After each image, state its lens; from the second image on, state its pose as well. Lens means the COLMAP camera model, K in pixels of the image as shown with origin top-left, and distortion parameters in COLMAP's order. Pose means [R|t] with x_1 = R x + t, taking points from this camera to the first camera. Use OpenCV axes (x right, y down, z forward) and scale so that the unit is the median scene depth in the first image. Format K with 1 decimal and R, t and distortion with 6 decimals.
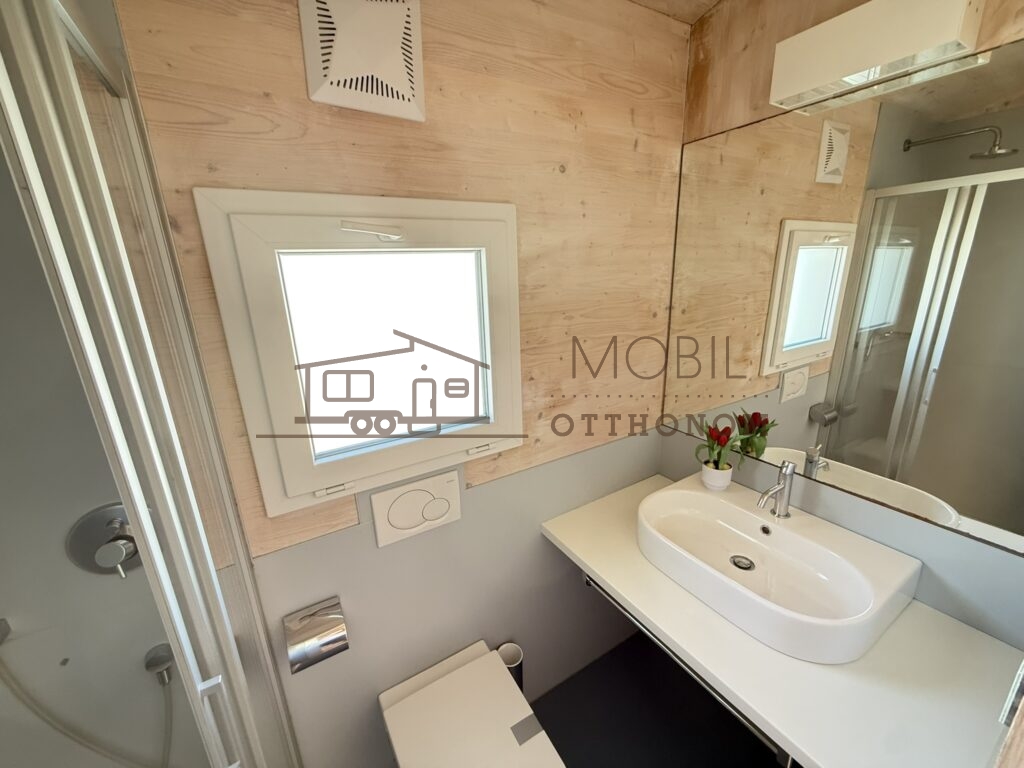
lens RADIAL K [[410.6, 0, 511.0], [0, 410.6, 385.9], [0, 0, 1]] dist [0.002521, -0.000287]
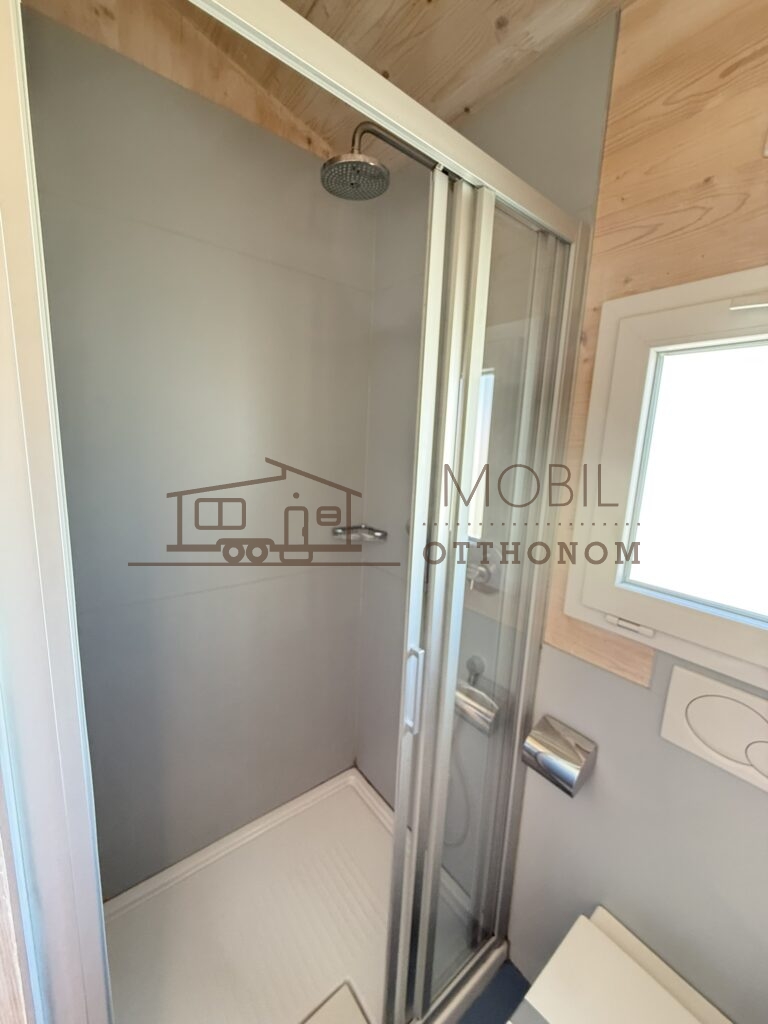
lens RADIAL K [[410.6, 0, 385.0], [0, 410.6, 510.6], [0, 0, 1]] dist [0.002521, -0.000287]
pose [[0.129949, 0.211192, -0.968768, 0.293651], [-0.325274, 0.932061, 0.159558, 0.058079], [0.936648, 0.294381, 0.189816, 0.294126]]
